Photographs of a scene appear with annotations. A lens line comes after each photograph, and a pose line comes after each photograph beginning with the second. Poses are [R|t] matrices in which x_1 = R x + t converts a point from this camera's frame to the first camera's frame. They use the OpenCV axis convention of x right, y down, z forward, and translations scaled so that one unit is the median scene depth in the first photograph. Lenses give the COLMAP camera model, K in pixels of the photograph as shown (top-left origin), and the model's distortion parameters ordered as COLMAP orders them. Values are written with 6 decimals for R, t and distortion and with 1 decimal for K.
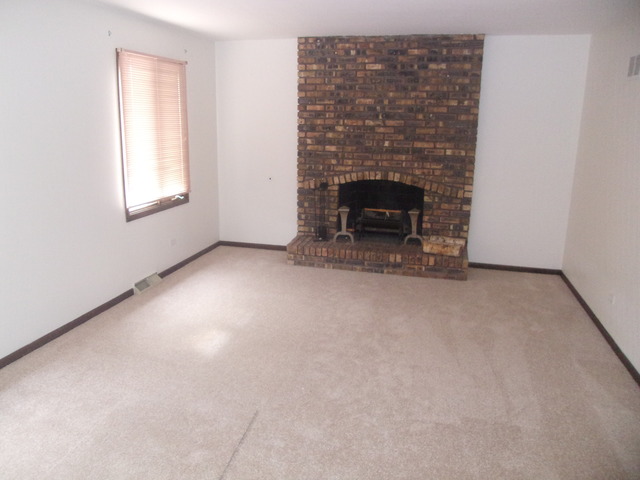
lens RADIAL K [[507.3, 0, 320.8], [0, 507.3, 239.8], [0, 0, 1]] dist [-0.071750, 0.019631]
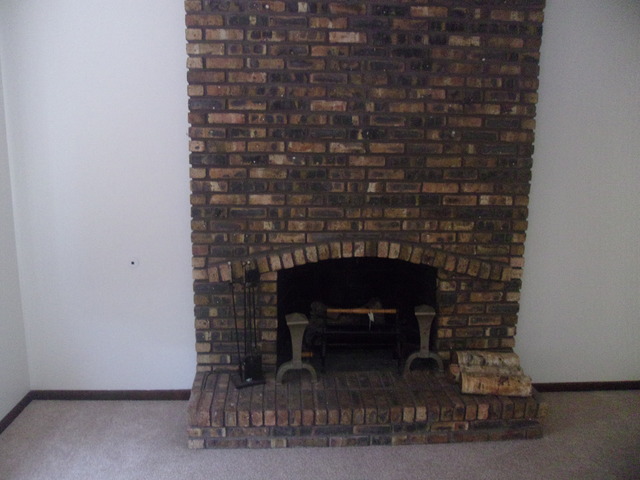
lens RADIAL K [[507.3, 0, 317.6], [0, 507.3, 240.2], [0, 0, 1]] dist [-0.071750, 0.019631]
pose [[0.951608, -0.060318, 0.301336, -0.082223], [0.077209, 0.996023, -0.044452, -0.118089], [-0.297456, 0.065567, 0.952481, 0.527872]]
